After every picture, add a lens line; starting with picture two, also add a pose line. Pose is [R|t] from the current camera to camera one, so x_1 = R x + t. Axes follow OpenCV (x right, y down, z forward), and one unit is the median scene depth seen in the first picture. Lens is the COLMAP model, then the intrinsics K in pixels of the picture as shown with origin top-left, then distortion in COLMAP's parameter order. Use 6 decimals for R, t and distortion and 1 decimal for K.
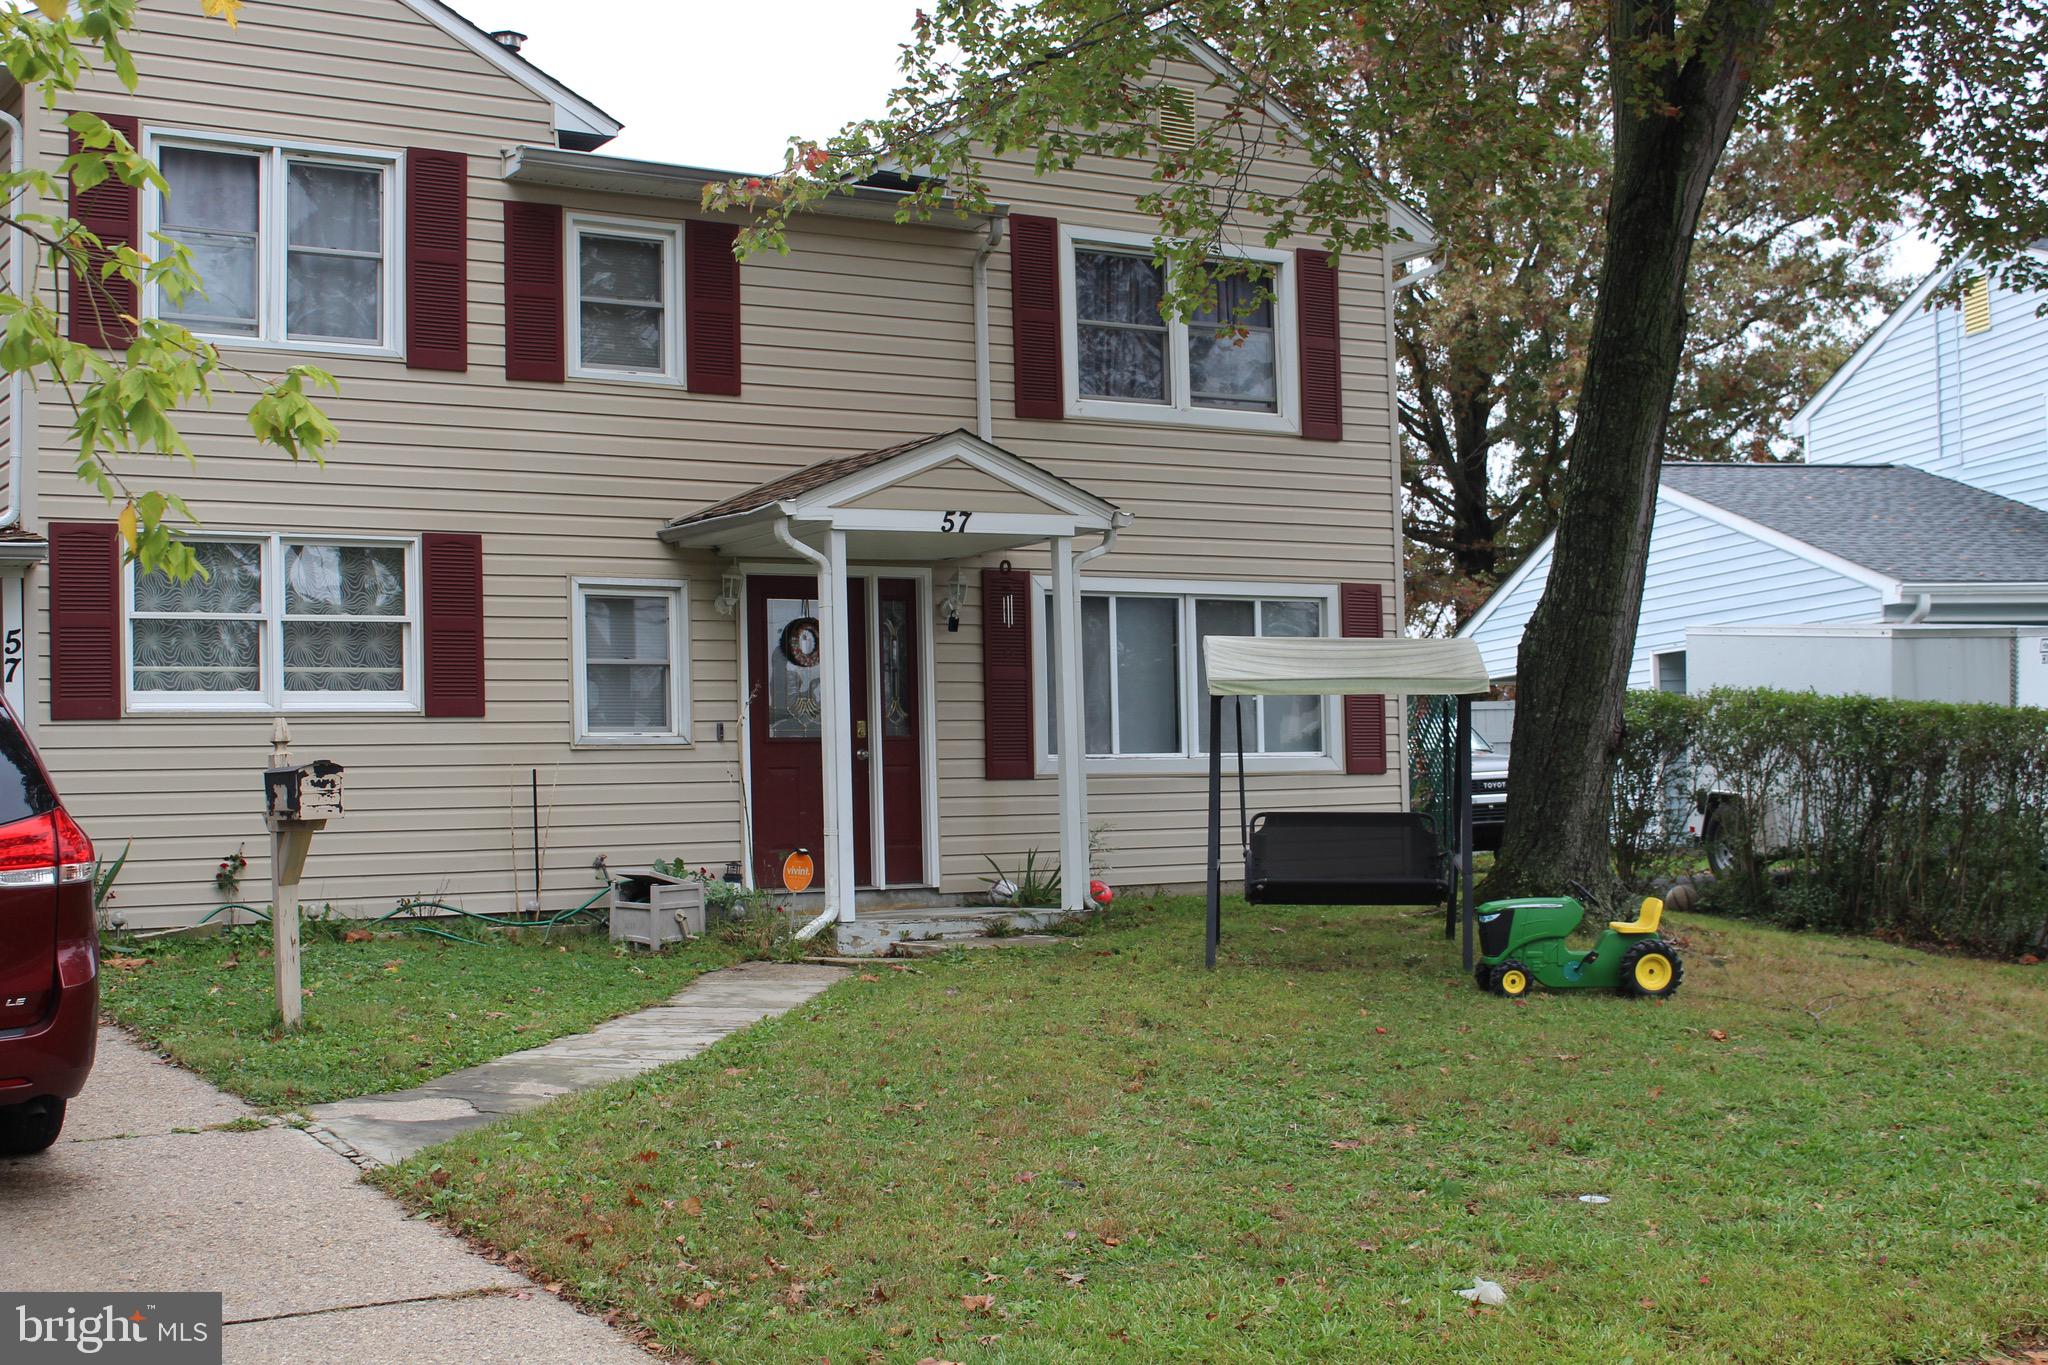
lens RADIAL K [[2707.8, 0, 1023.6], [0, 2707.8, 745.2], [0, 0, 1]] dist [-0.007399, 0.075354]
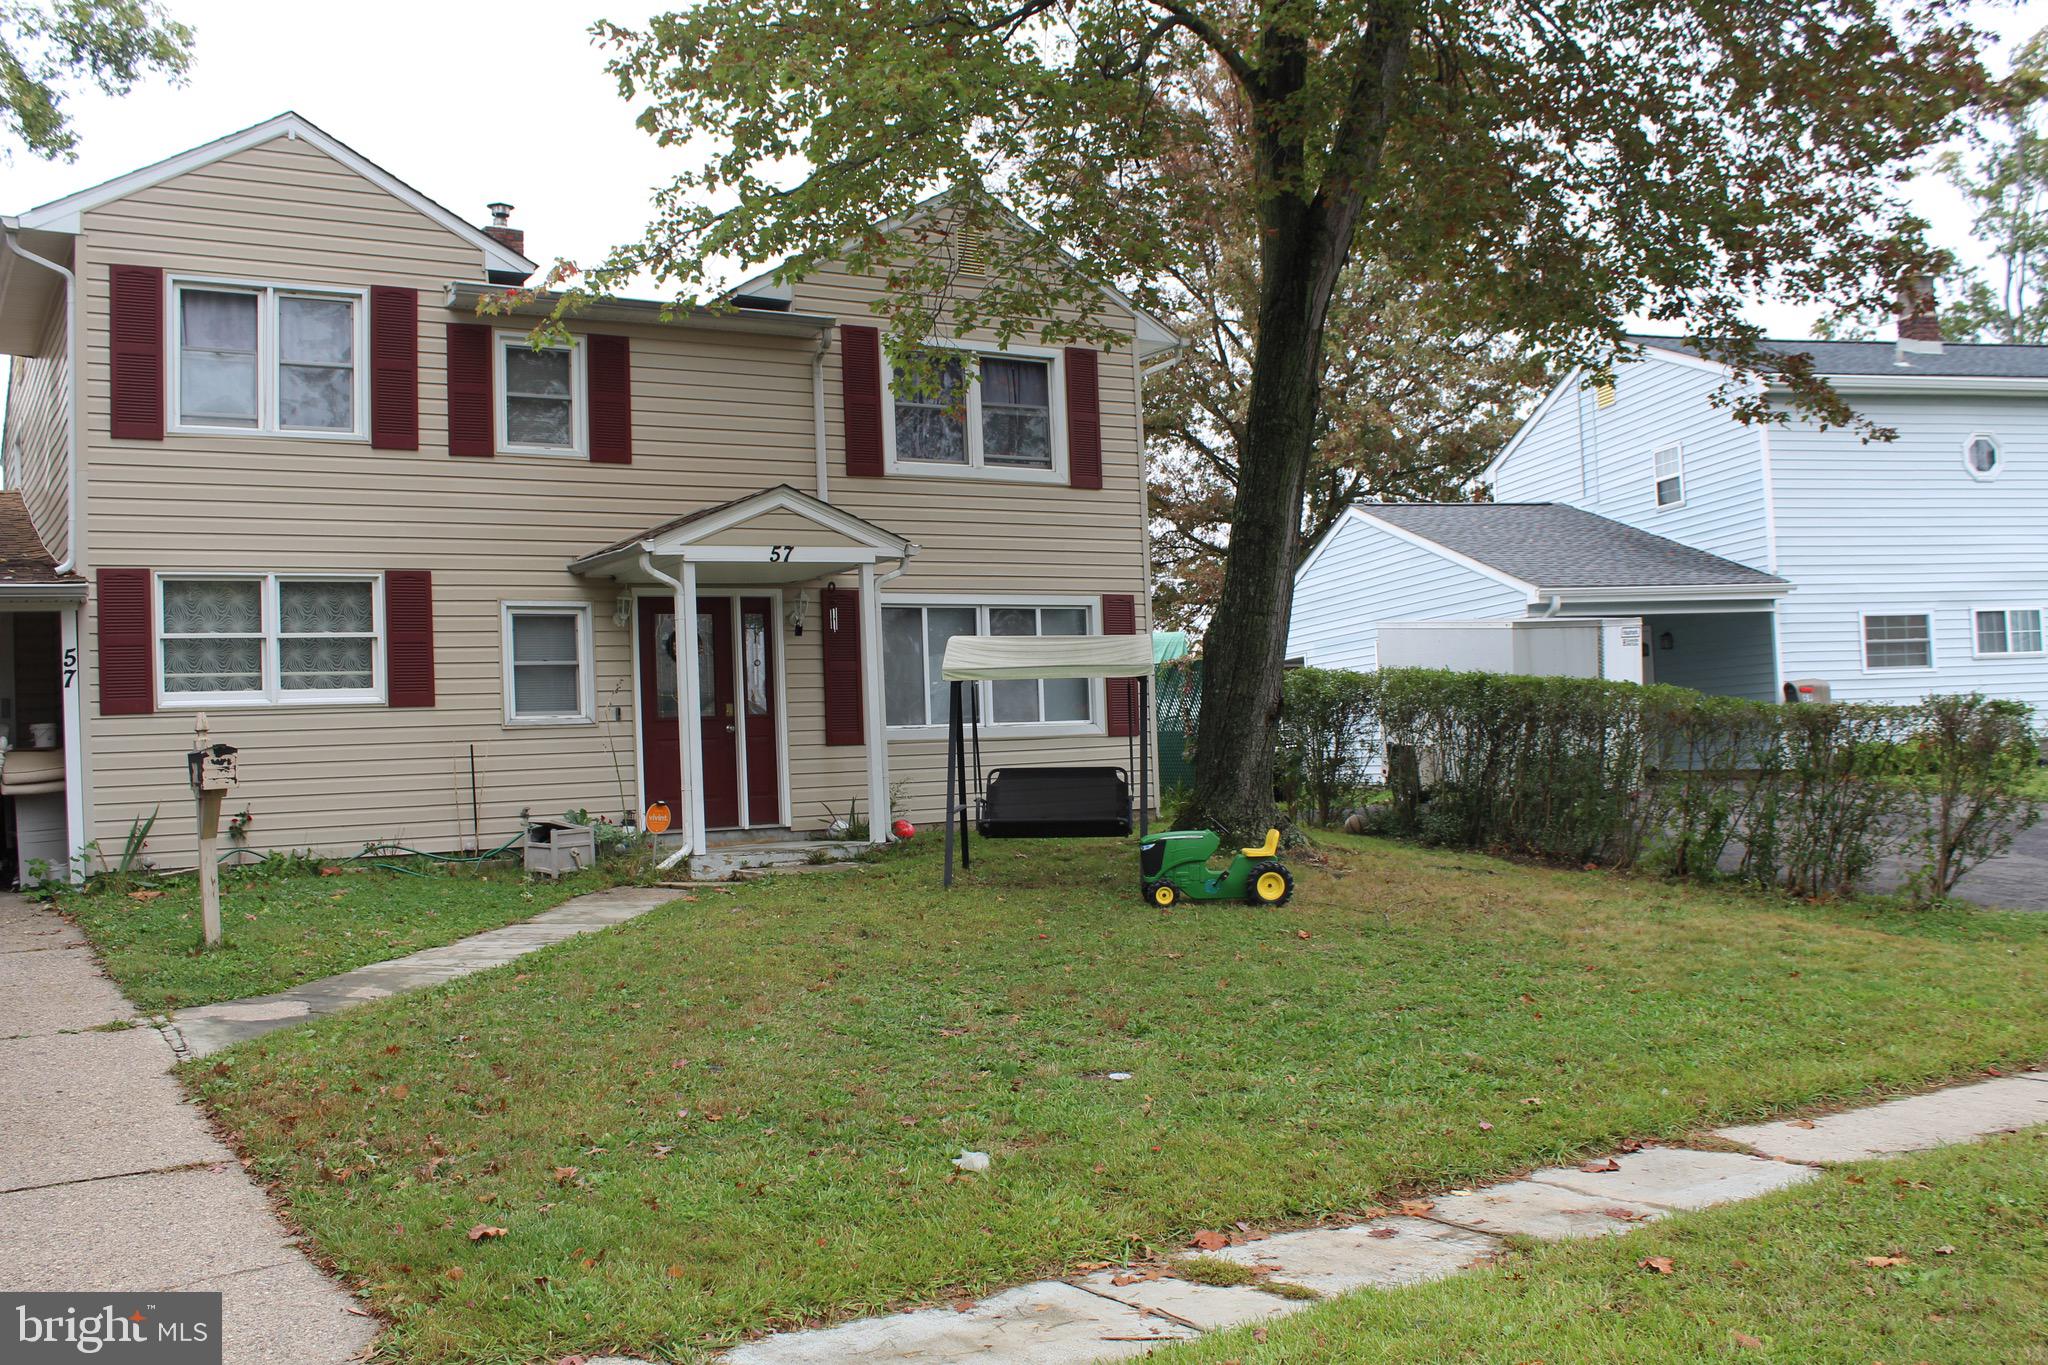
lens RADIAL K [[1899.8, 0, 1024.7], [0, 1899.8, 736.1], [0, 0, 1]] dist [-0.095946, 0.134216]
pose [[0.999815, -0.017305, -0.008434, 0.099445], [0.017404, 0.999779, 0.011800, -0.001570], [0.008228, -0.011944, 0.999895, 0.064722]]
